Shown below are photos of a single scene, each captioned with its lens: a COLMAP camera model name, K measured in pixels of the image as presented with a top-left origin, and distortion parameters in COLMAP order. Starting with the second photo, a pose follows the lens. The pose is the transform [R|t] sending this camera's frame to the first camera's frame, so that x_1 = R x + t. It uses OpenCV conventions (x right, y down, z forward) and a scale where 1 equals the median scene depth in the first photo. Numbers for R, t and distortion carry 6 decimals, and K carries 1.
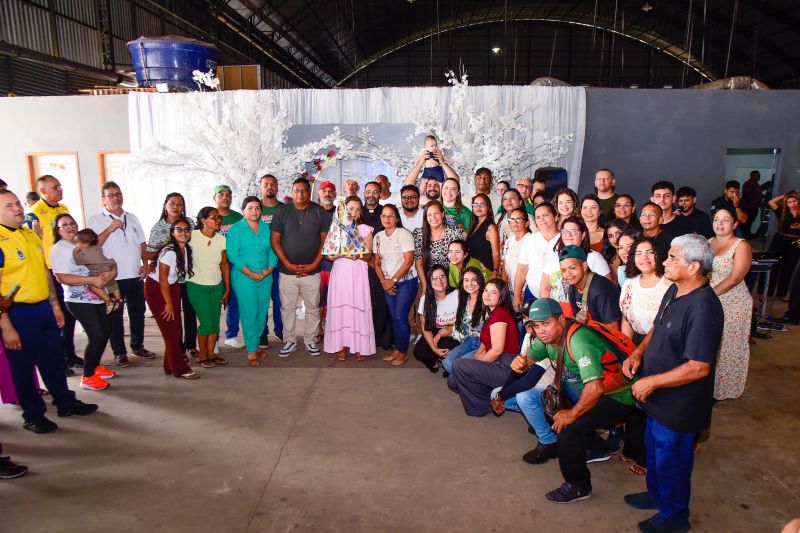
lens RADIAL K [[579.1, 0, 400.0], [0, 579.1, 266.5], [0, 0, 1]] dist [-0.095396, 0.073396]
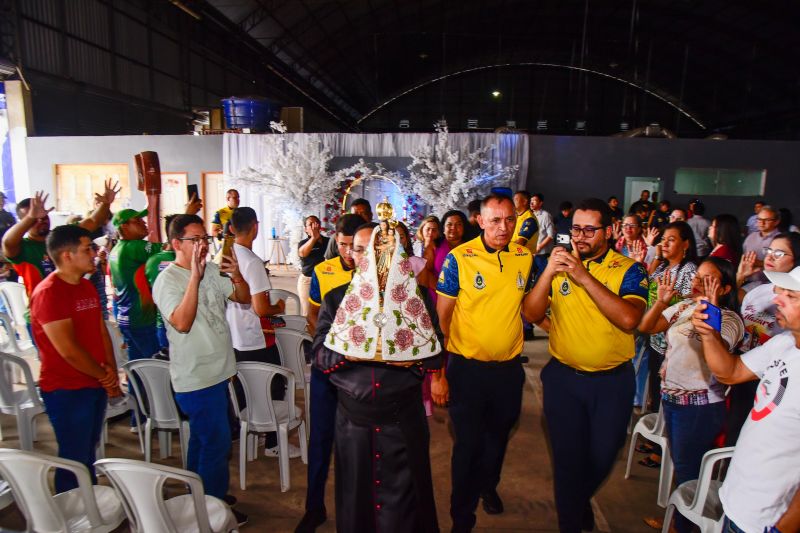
lens RADIAL K [[541.8, 0, 400.0], [0, 541.8, 266.5], [0, 0, 1]] dist [-0.108703, 0.065289]
pose [[0.999218, 0.021765, -0.033018, 0.043819], [-0.022856, 0.999193, -0.033035, 0.084464], [0.032273, 0.033764, 0.998909, -0.400706]]
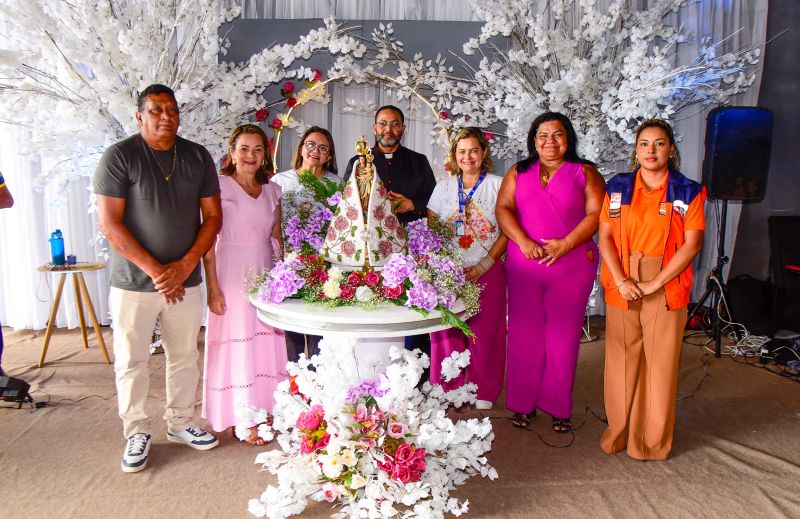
lens RADIAL K [[630.8, 0, 402.8], [0, 630.8, 246.4], [0, 0, 1]] dist [-0.074453, 0.013692]
pose [[0.995744, 0.001003, 0.092158, -0.092983], [0.002442, 0.999303, -0.037263, -0.021192], [-0.092132, 0.037329, 0.995047, 0.443176]]
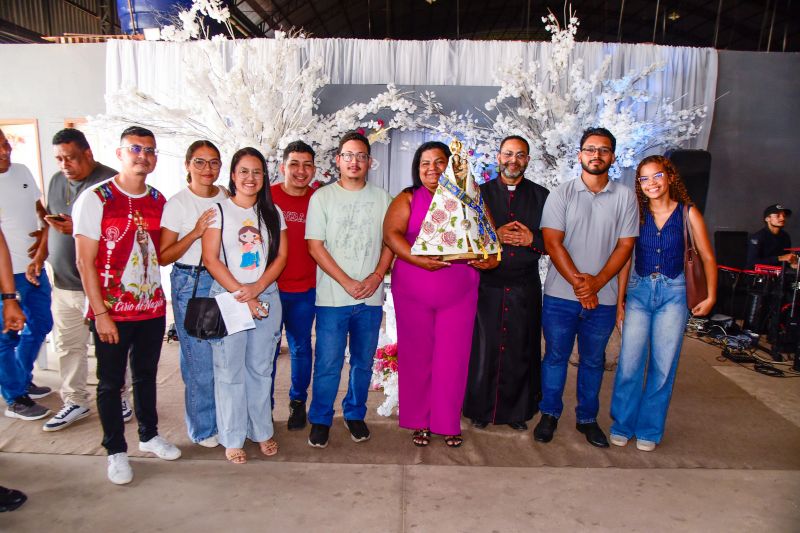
lens RADIAL K [[541.8, 0, 400.0], [0, 541.8, 266.5], [0, 0, 1]] dist [-0.108703, 0.065289]
pose [[0.999602, 0.022186, 0.017401, -0.102037], [-0.021721, 0.999414, -0.026451, 0.001809], [-0.017978, 0.026062, 0.999499, 0.326214]]
